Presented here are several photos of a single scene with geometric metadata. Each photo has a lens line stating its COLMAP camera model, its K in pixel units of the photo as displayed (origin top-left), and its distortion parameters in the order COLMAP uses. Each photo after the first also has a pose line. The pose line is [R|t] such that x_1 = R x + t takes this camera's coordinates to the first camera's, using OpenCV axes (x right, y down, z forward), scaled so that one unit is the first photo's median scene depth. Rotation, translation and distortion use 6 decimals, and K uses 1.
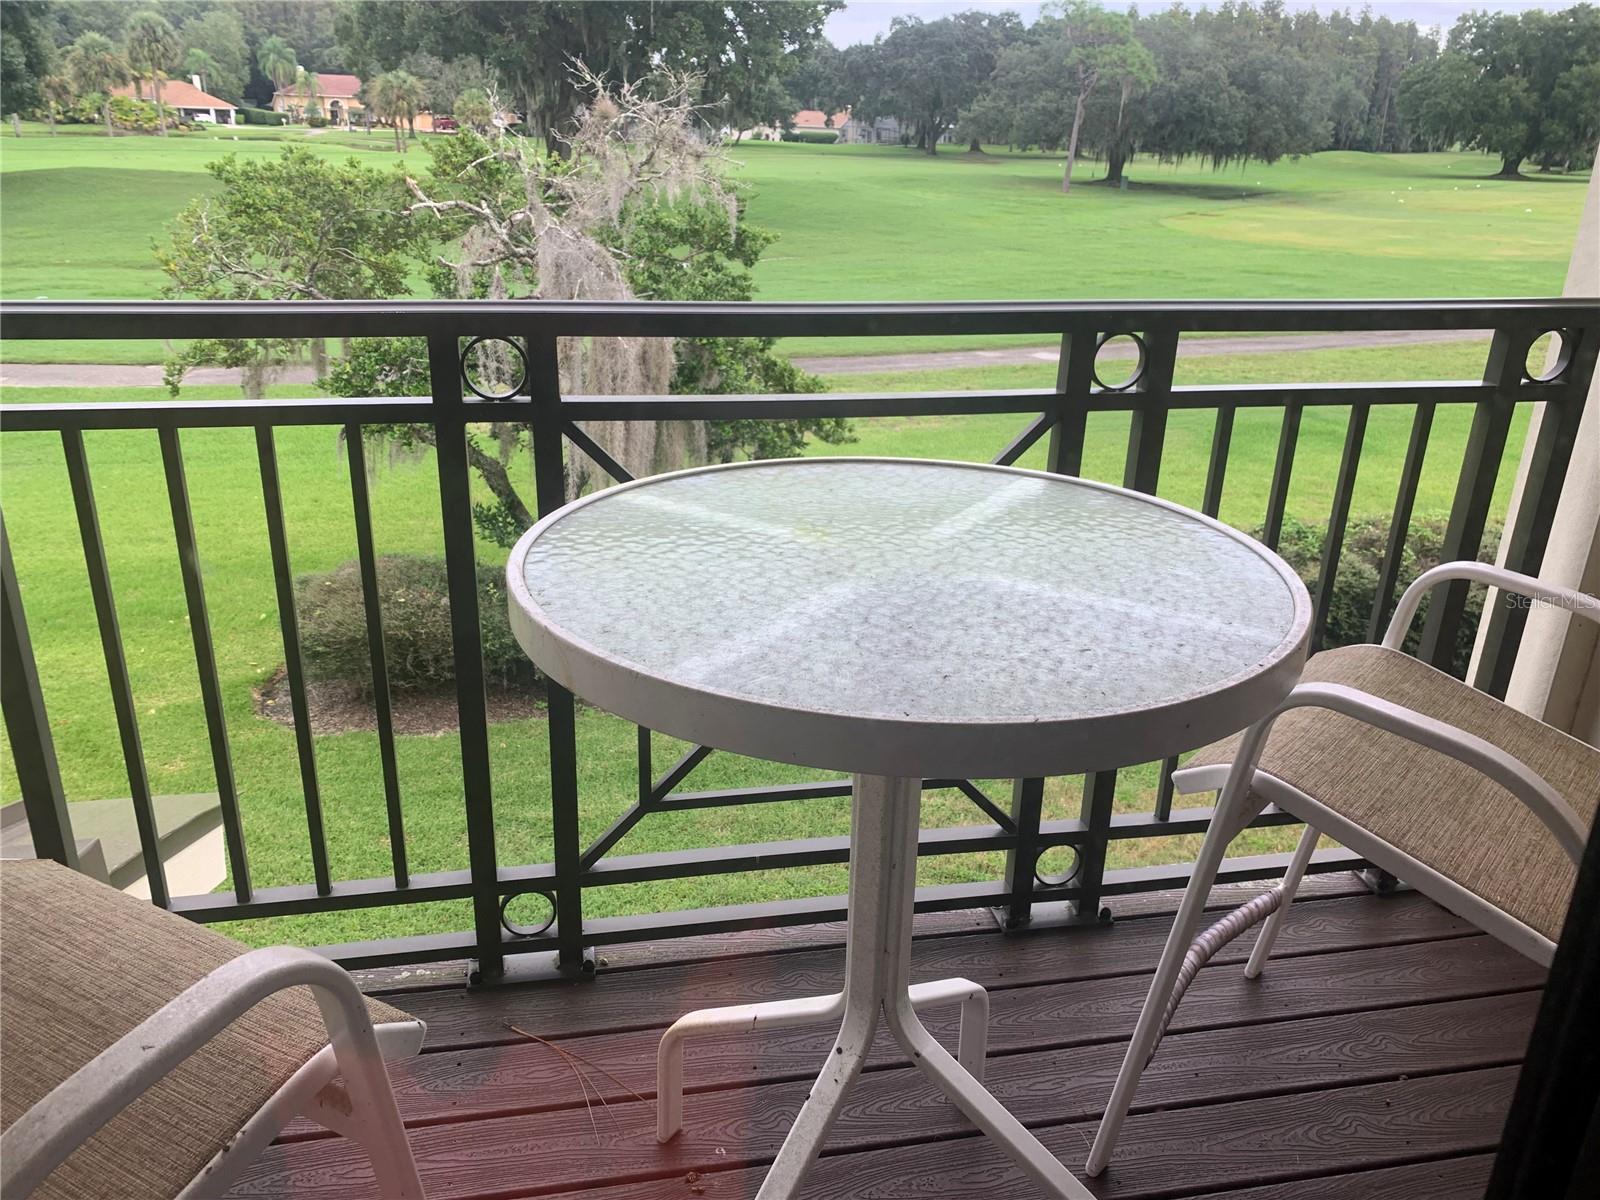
lens RADIAL K [[1211.2, 0, 800.0], [0, 1211.2, 600.0], [0, 0, 1]] dist [0.001225, -0.009957]
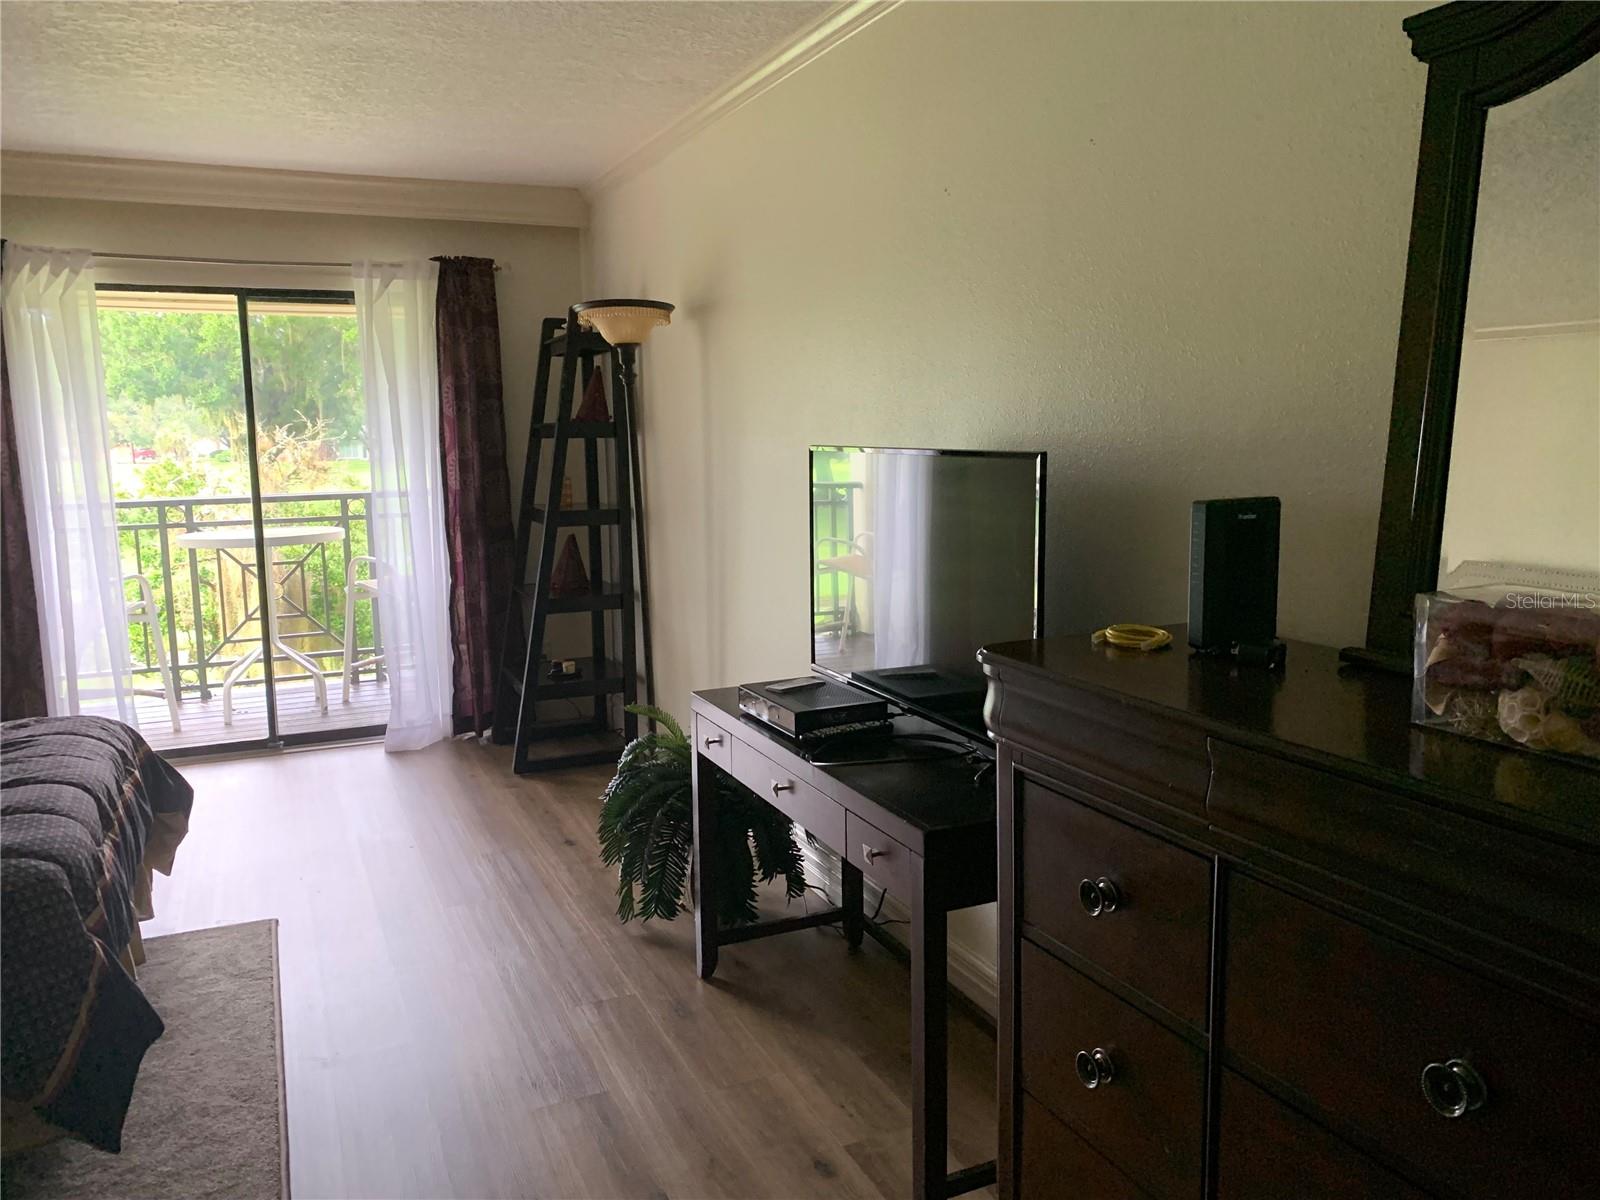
lens RADIAL K [[1192.0, 0, 800.0], [0, 1192.0, 600.0], [0, 0, 1]] dist [0.004911, 0.000036]
pose [[0.972091, -0.075897, 0.221986, 0.710647], [0.125514, 0.967667, -0.218787, 0.991478], [-0.198203, 0.240543, 0.950187, -2.561725]]
